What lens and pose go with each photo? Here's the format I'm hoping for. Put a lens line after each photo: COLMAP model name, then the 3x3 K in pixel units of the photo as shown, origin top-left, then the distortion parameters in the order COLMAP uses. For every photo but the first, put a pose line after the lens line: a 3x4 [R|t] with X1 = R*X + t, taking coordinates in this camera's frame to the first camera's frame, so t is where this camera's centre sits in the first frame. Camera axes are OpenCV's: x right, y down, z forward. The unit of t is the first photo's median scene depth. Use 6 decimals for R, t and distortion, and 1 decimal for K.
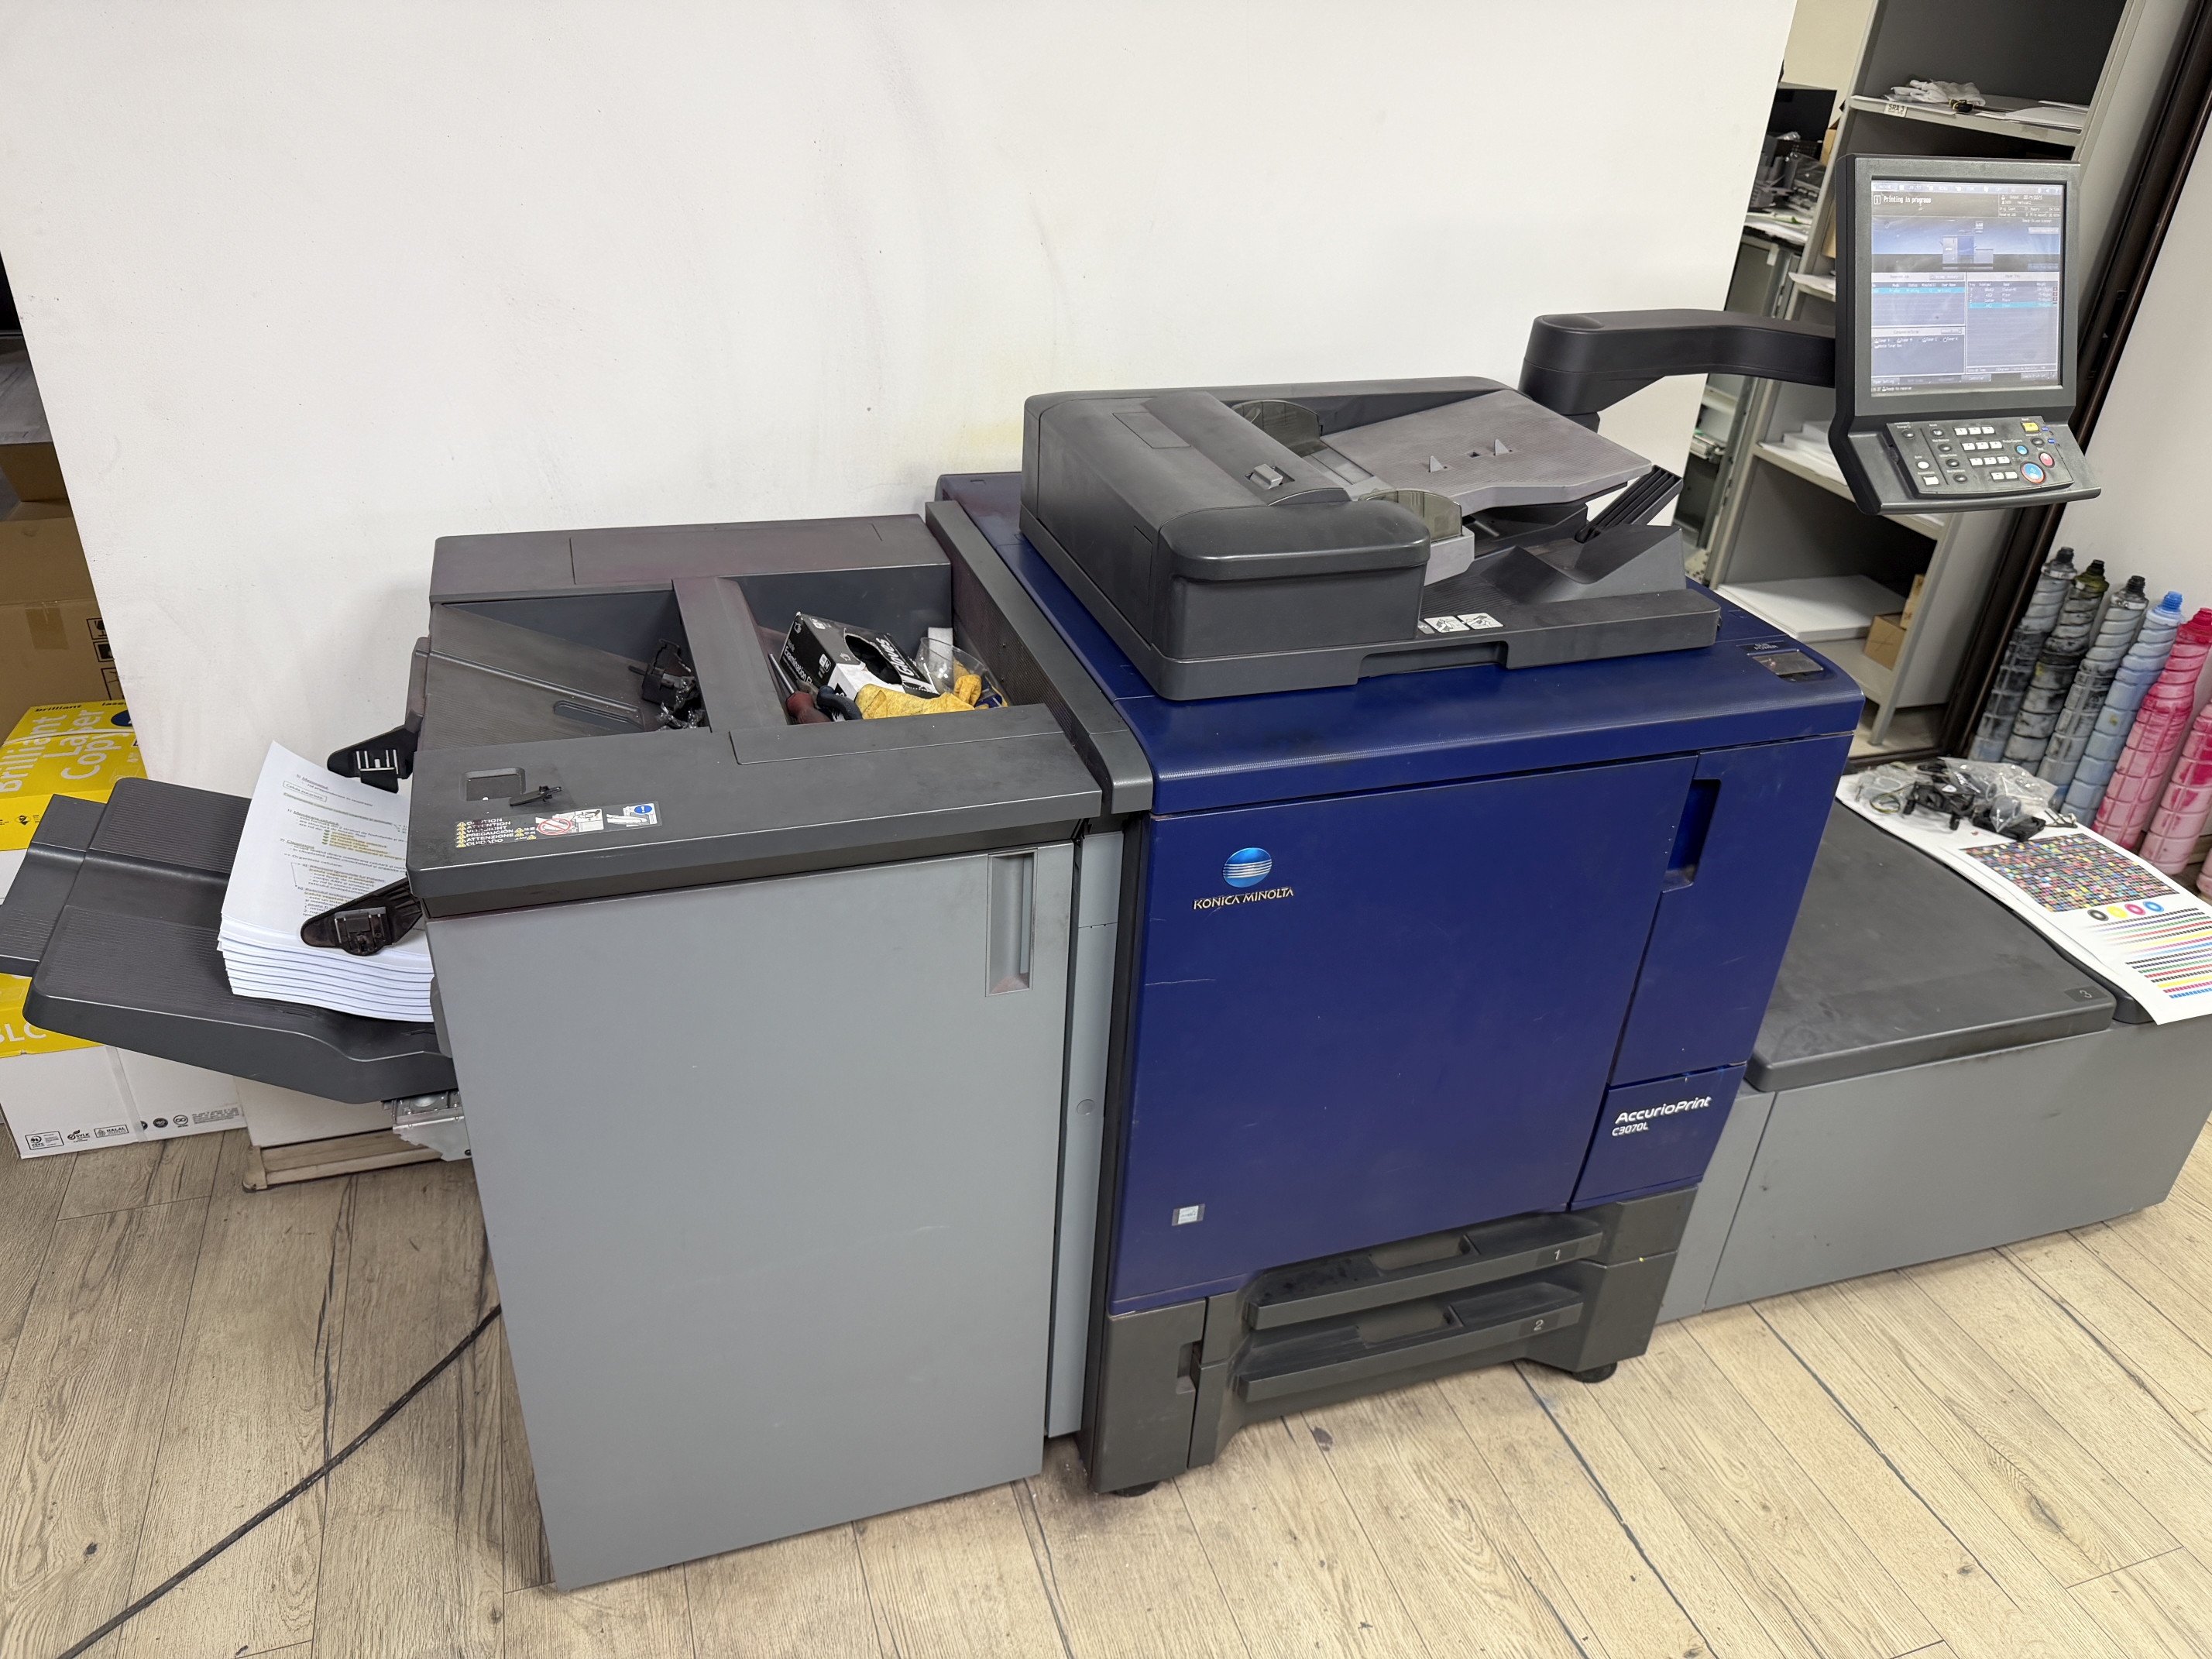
lens RADIAL K [[1574.0, 0, 1113.1], [0, 1574.0, 827.0], [0, 0, 1]] dist [0.026855, -0.039203]
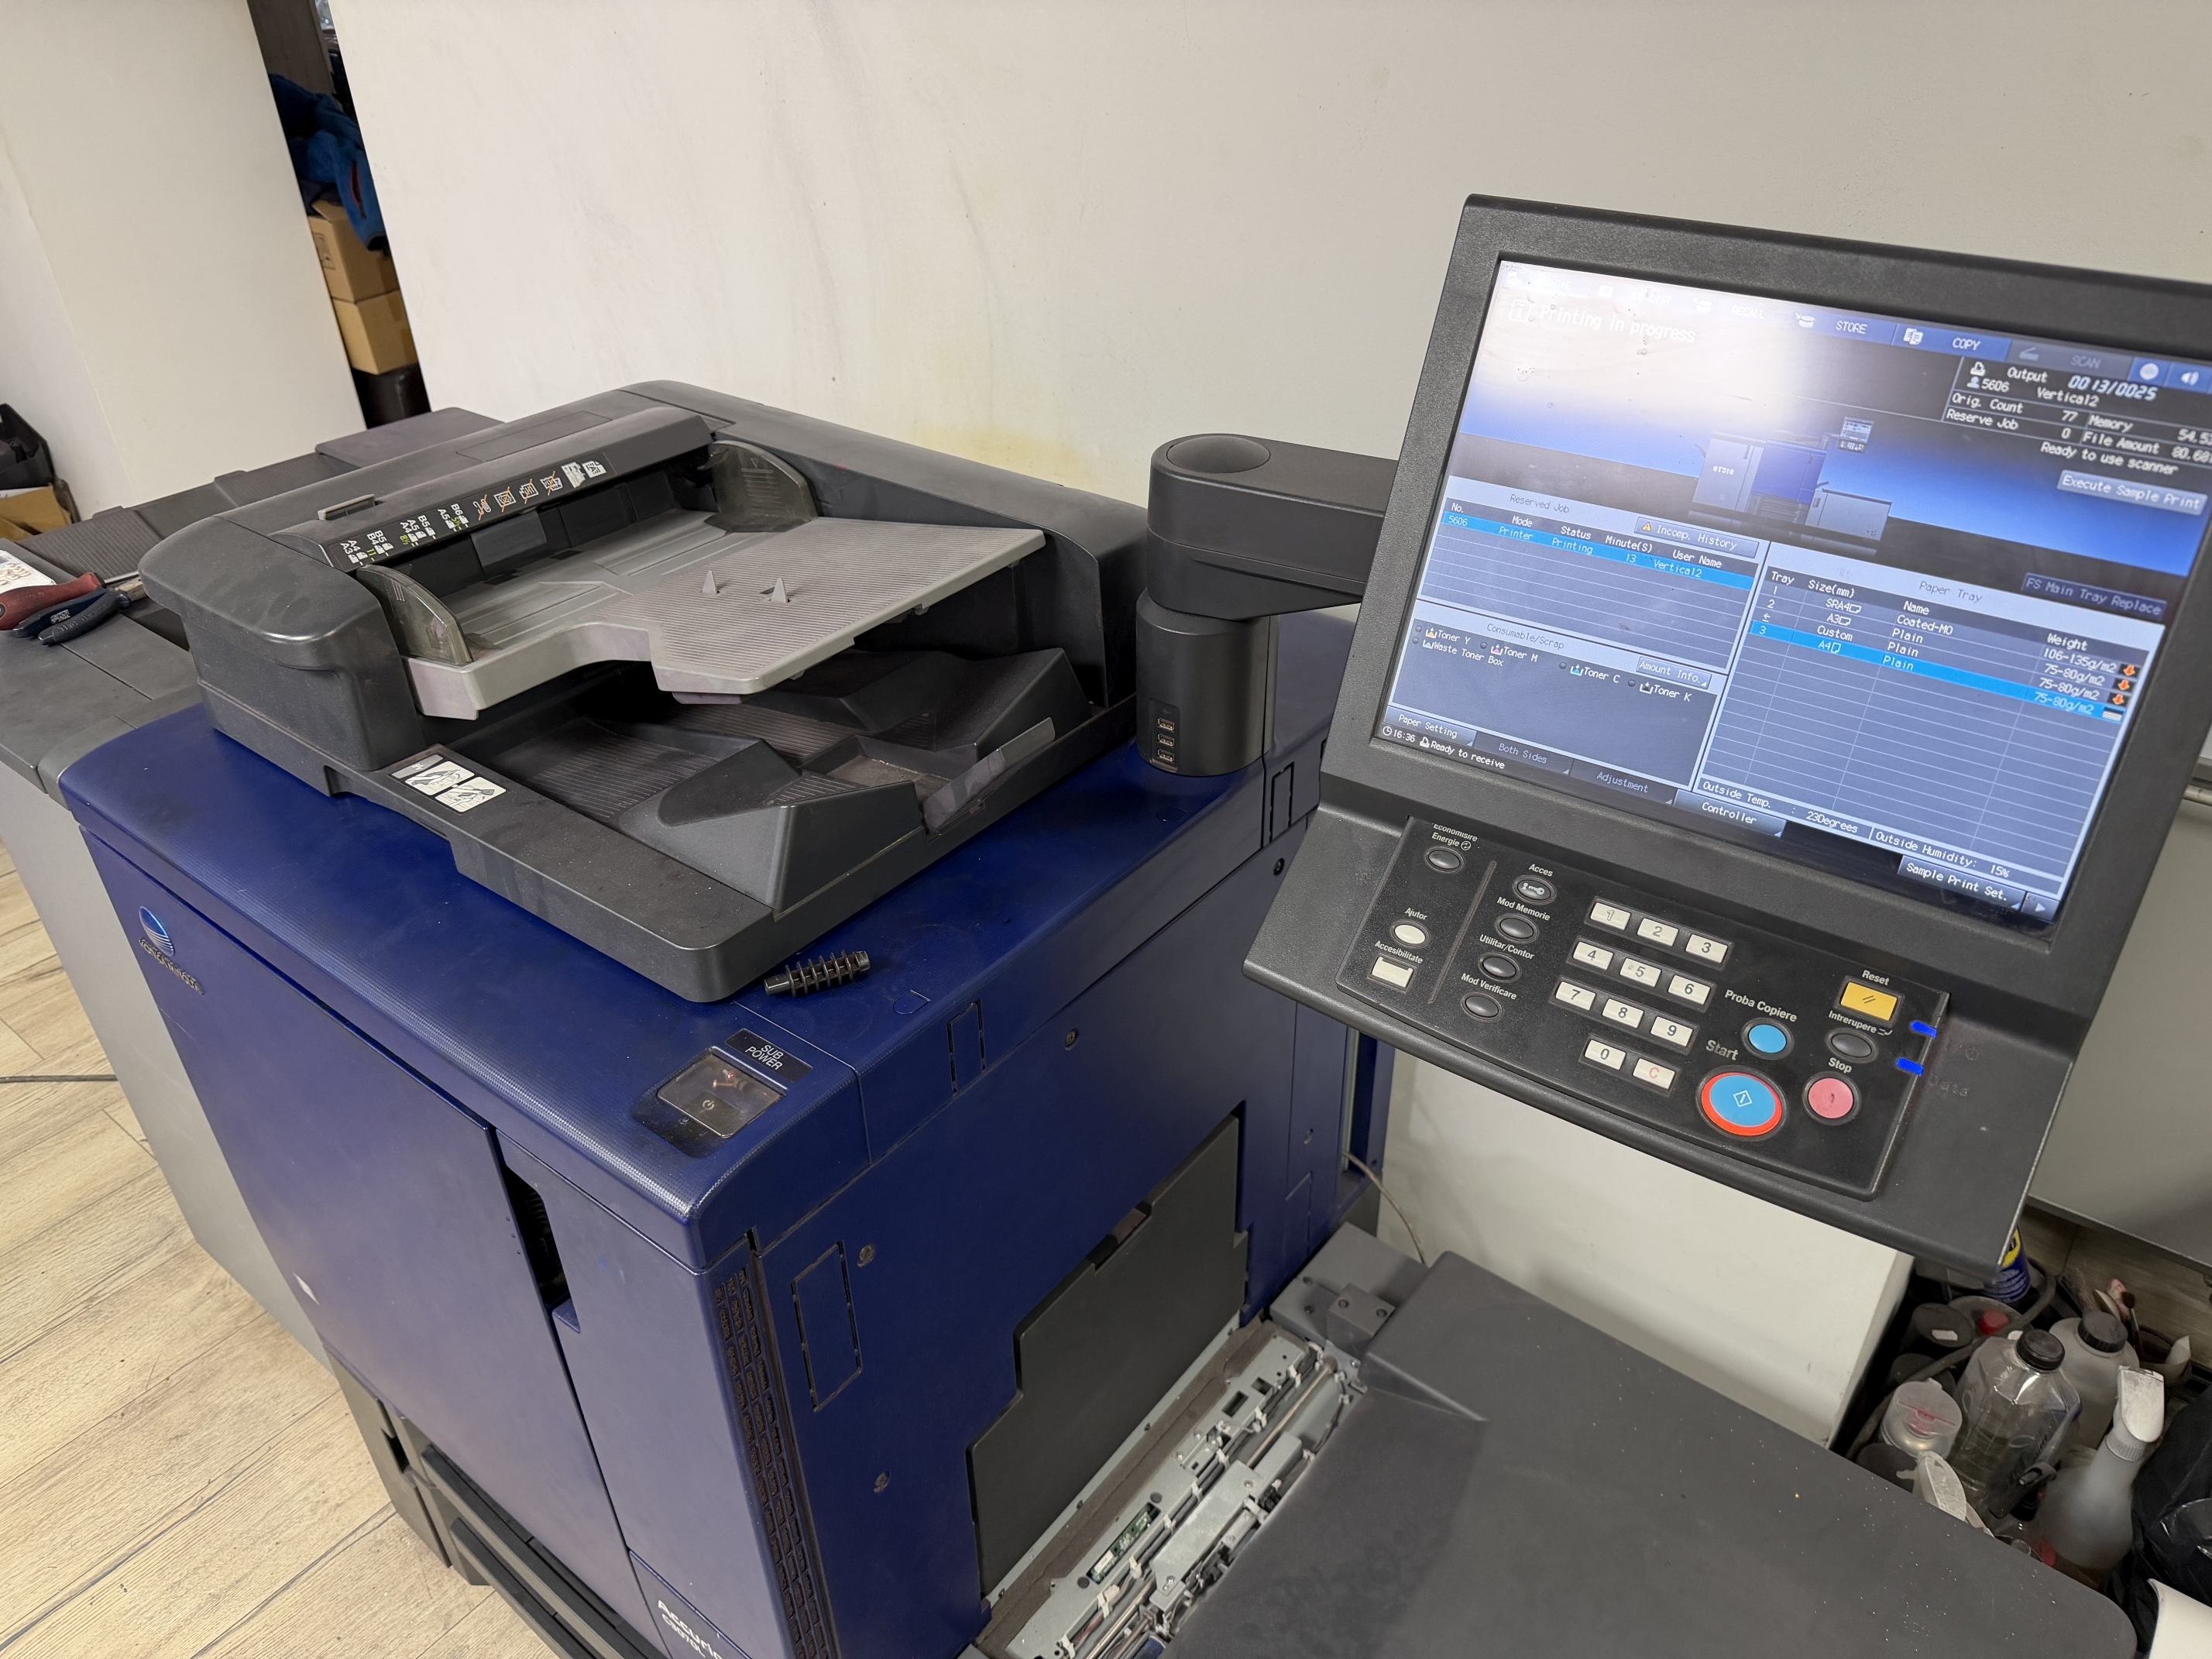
lens RADIAL K [[1574.0, 0, 1091.3], [0, 1574.0, 836.5], [0, 0, 1]] dist [0.026855, -0.039203]
pose [[0.535613, 0.399659, -0.743903, 0.755985], [-0.371403, 0.902631, 0.217524, -0.306650], [0.758406, 0.159779, 0.631895, 0.643724]]
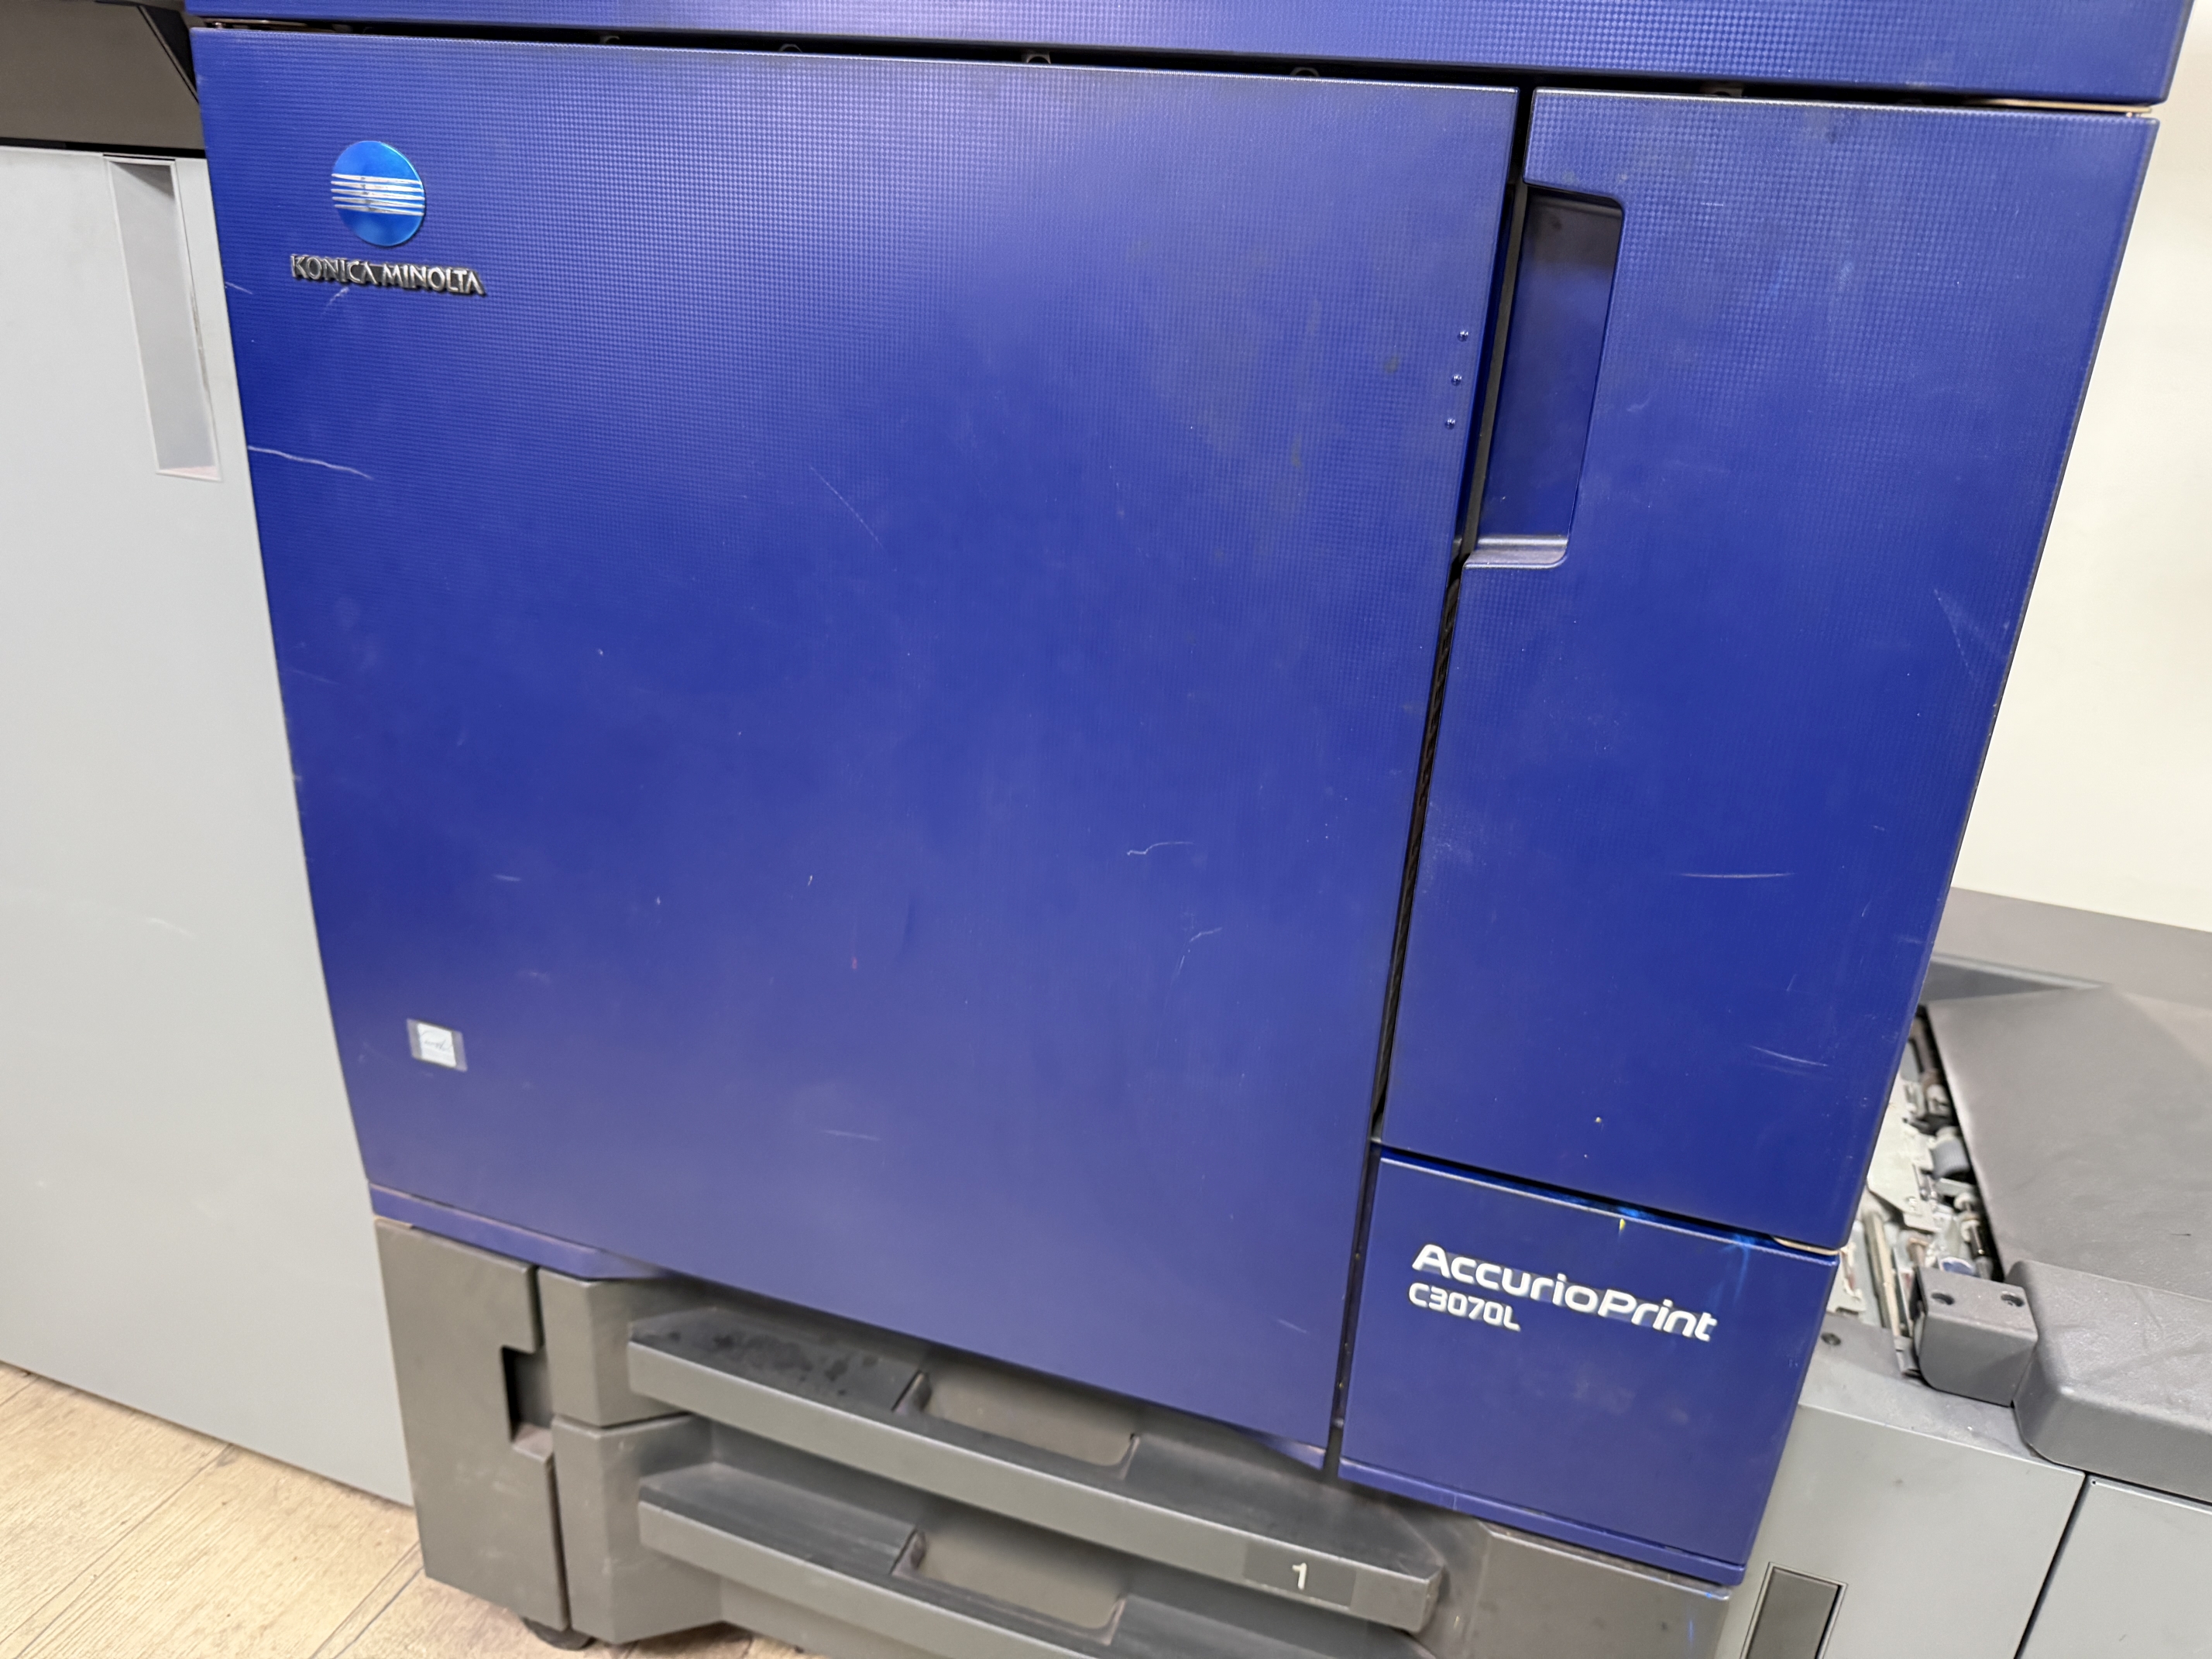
lens RADIAL K [[1574.0, 0, 1107.6], [0, 1574.0, 839.3], [0, 0, 1]] dist [0.026855, -0.039203]
pose [[0.800496, 0.225011, -0.555497, 0.436867], [-0.313781, 0.947016, -0.068571, 0.133117], [0.510635, 0.229195, 0.828686, 0.589781]]
